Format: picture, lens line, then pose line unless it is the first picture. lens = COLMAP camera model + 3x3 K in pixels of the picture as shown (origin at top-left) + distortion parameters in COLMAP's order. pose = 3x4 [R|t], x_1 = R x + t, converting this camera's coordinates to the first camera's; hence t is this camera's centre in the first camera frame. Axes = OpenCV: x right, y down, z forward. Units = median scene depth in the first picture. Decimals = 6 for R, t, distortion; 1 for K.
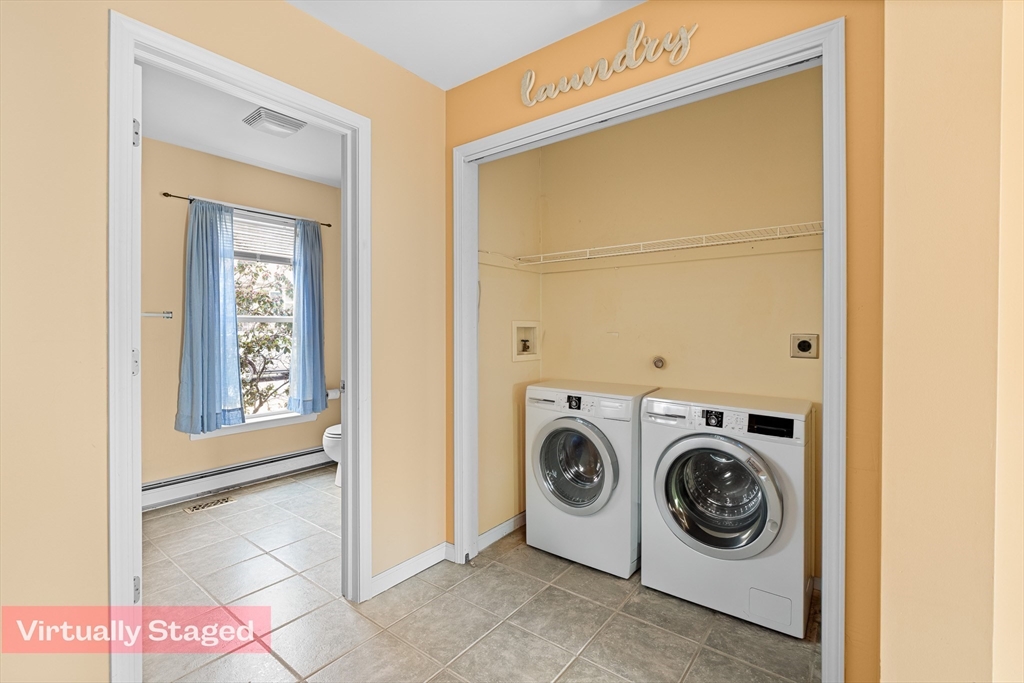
lens RADIAL K [[473.2, 0, 508.6], [0, 473.2, 335.1], [0, 0, 1]] dist [-0.001755, -0.000473]
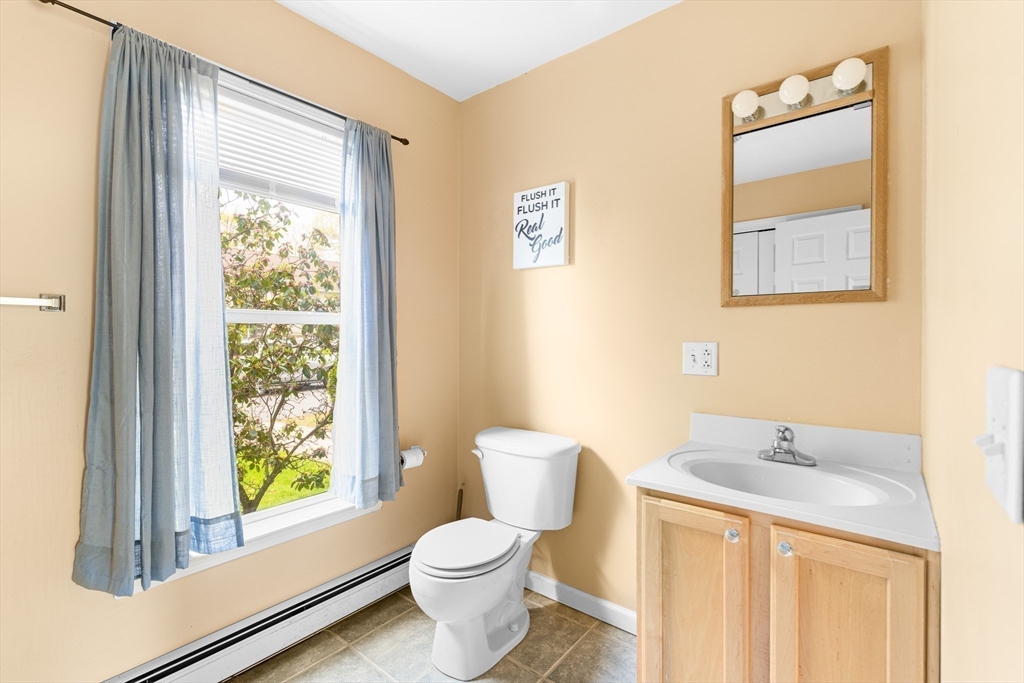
lens RADIAL K [[465.5, 0, 512.0], [0, 465.5, 341.5], [0, 0, 1]] dist [-0.000955, -0.000111]
pose [[0.999932, -0.000413, -0.011674, -0.265356], [0.000401, 0.999999, -0.001068, -0.006921], [0.011675, 0.001064, 0.999931, 0.501121]]
